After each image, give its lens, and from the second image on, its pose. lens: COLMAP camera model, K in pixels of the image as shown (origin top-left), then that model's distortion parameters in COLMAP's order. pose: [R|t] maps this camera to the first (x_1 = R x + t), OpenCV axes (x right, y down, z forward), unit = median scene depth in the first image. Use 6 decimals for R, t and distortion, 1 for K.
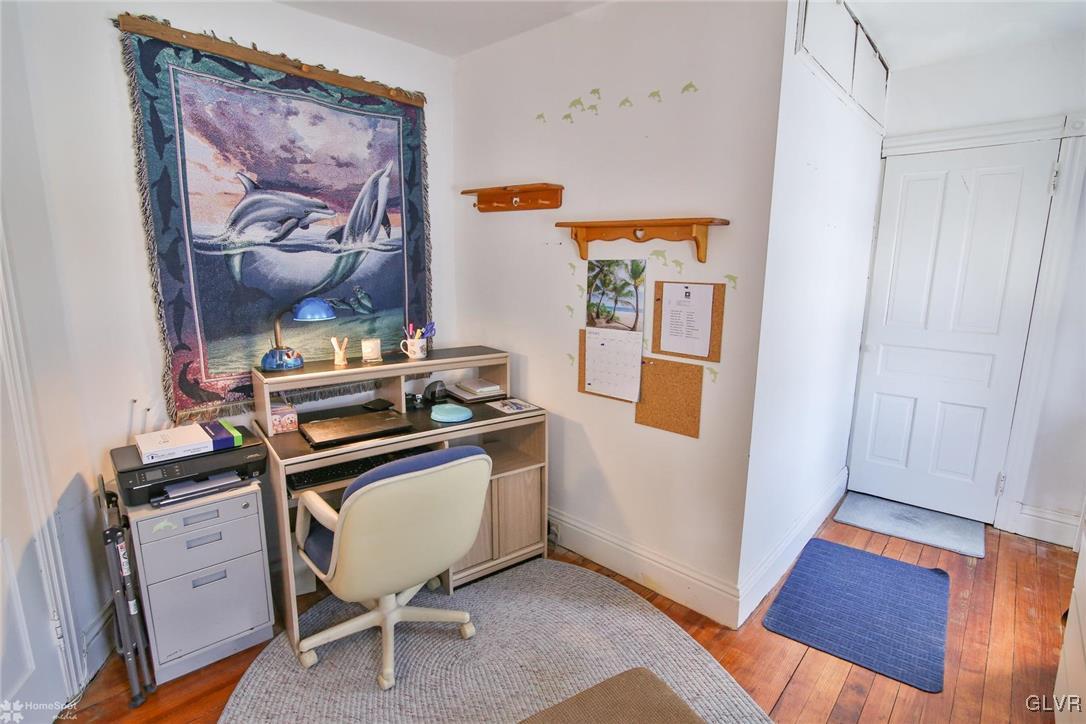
lens RADIAL K [[528.3, 0, 548.3], [0, 528.3, 361.2], [0, 0, 1]] dist [-0.020520, 0.000785]
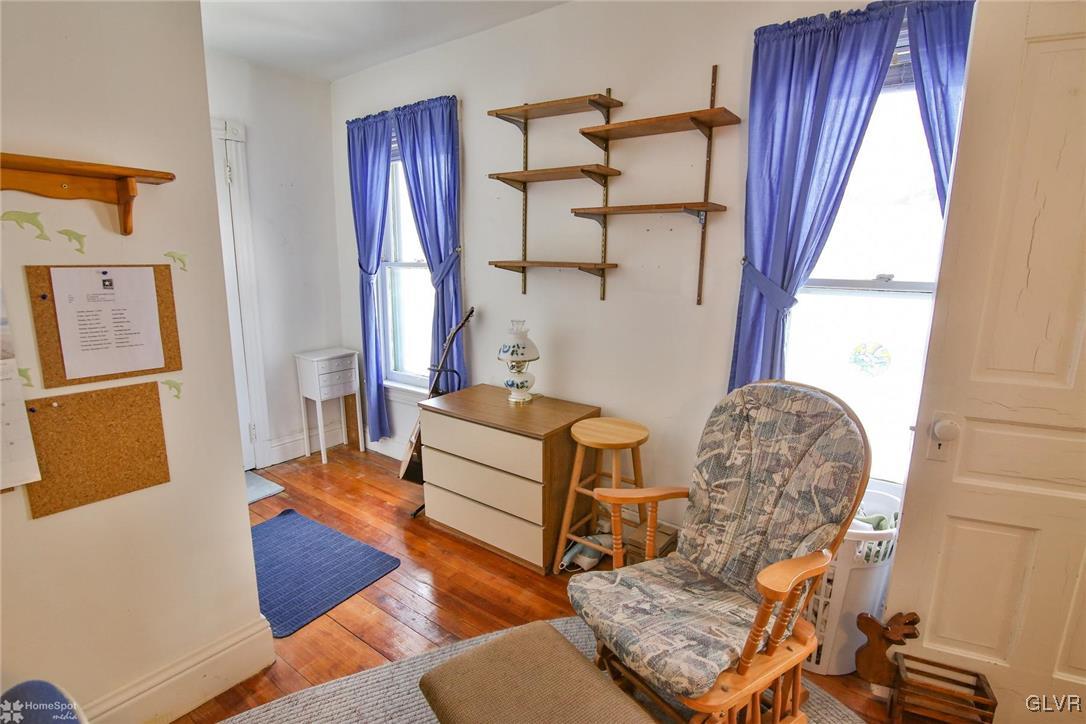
lens RADIAL K [[528.3, 0, 548.3], [0, 528.3, 361.2], [0, 0, 1]] dist [-0.020520, 0.000785]
pose [[-0.091228, -0.200859, 0.975363, -0.435747], [0.178405, 0.960305, 0.214445, -0.073636], [-0.979719, 0.193573, -0.051772, 0.506587]]
